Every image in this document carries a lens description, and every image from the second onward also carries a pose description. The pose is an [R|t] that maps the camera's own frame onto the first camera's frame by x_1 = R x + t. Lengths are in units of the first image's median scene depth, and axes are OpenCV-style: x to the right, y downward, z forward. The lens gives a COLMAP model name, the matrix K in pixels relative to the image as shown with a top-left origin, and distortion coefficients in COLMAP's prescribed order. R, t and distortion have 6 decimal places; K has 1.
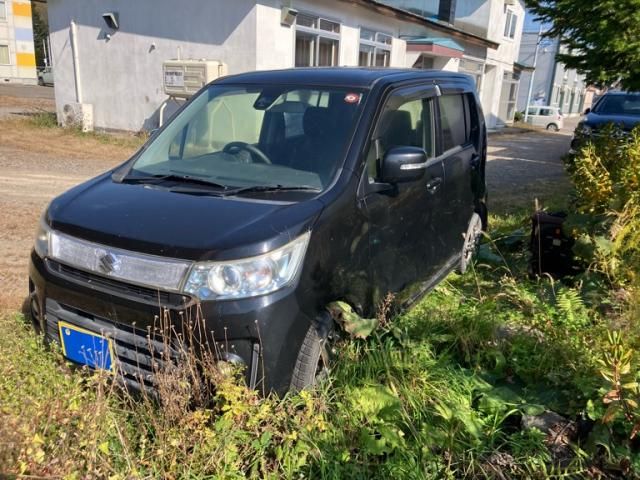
lens RADIAL K [[526.7, 0, 320.5], [0, 526.7, 240.9], [0, 0, 1]] dist [0.033987, -0.031867]
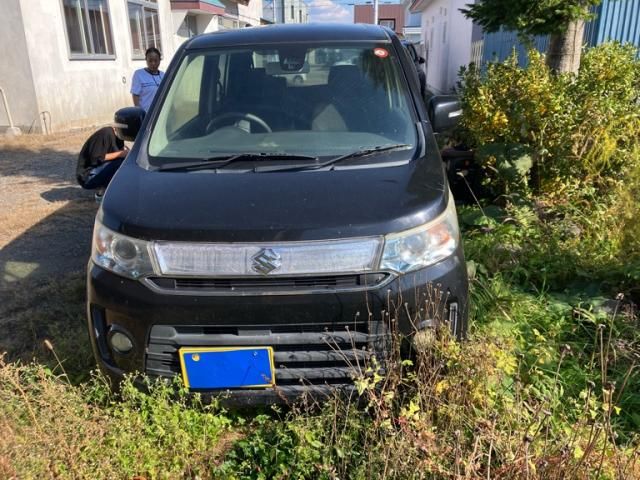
lens RADIAL K [[526.7, 0, 321.2], [0, 526.7, 239.1], [0, 0, 1]] dist [0.033987, -0.031867]
pose [[0.885151, -0.210284, 0.415077, -0.602832], [0.182939, 0.977491, 0.105095, -0.060807], [-0.427834, -0.017091, 0.903696, 0.166904]]
